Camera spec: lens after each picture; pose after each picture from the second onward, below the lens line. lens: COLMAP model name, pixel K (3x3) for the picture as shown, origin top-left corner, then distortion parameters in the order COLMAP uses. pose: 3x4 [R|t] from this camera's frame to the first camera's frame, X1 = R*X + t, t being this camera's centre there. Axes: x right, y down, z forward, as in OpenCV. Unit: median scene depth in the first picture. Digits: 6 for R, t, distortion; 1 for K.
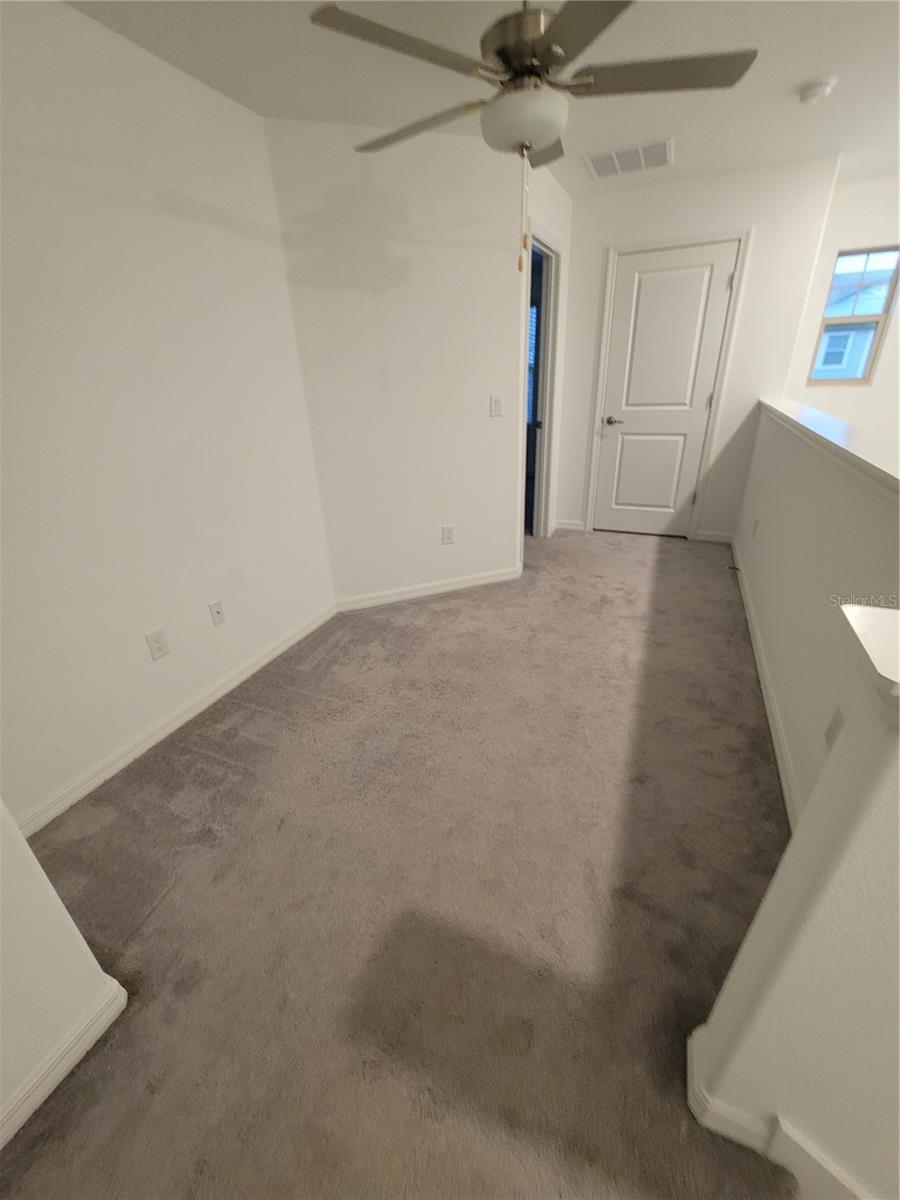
lens RADIAL K [[489.2, 0, 446.4], [0, 489.2, 598.6], [0, 0, 1]] dist [-0.009246, 0.002385]
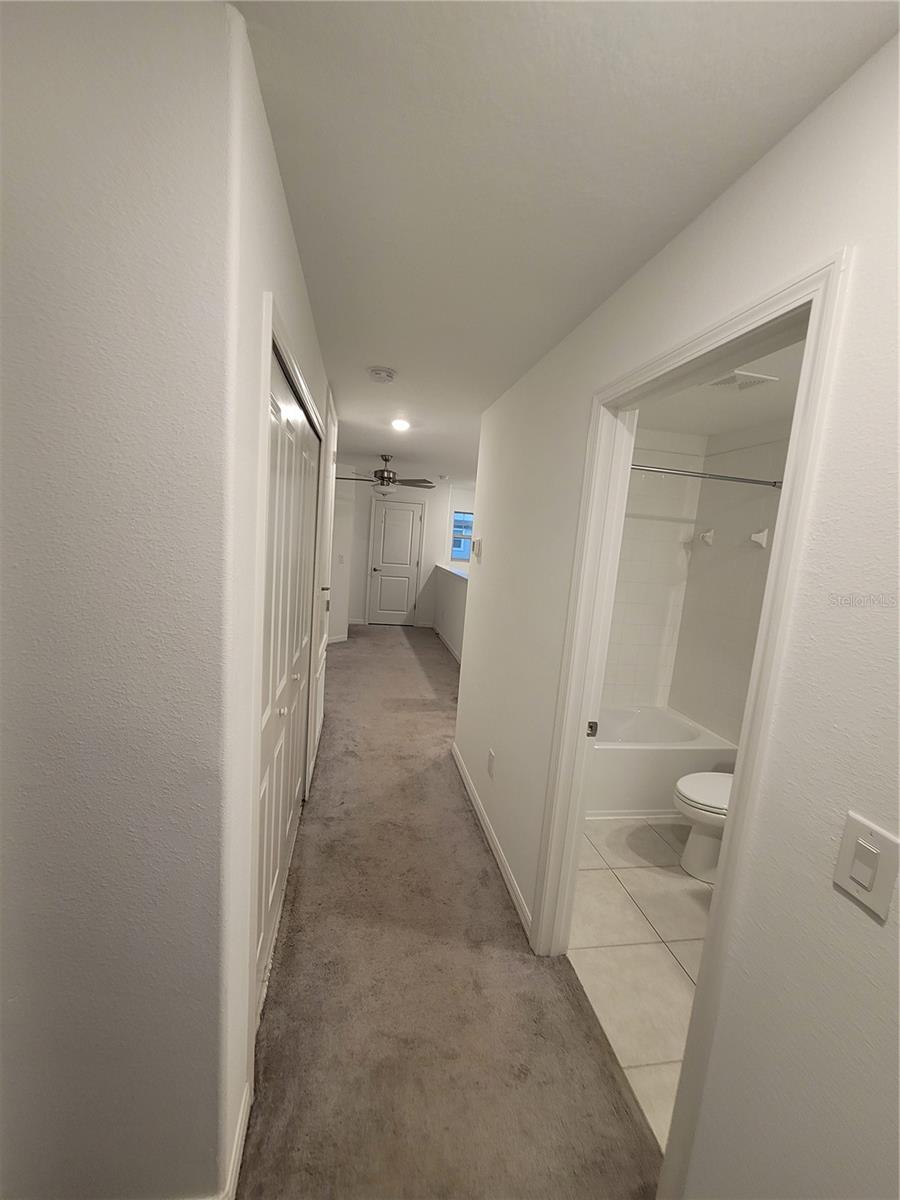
lens RADIAL K [[489.2, 0, 449.1], [0, 489.2, 603.9], [0, 0, 1]] dist [-0.009246, 0.002385]
pose [[0.814924, 0.025500, 0.579006, -0.709150], [0.148413, 0.956539, -0.251012, 0.398929], [-0.560243, 0.290488, 0.775722, -0.863280]]
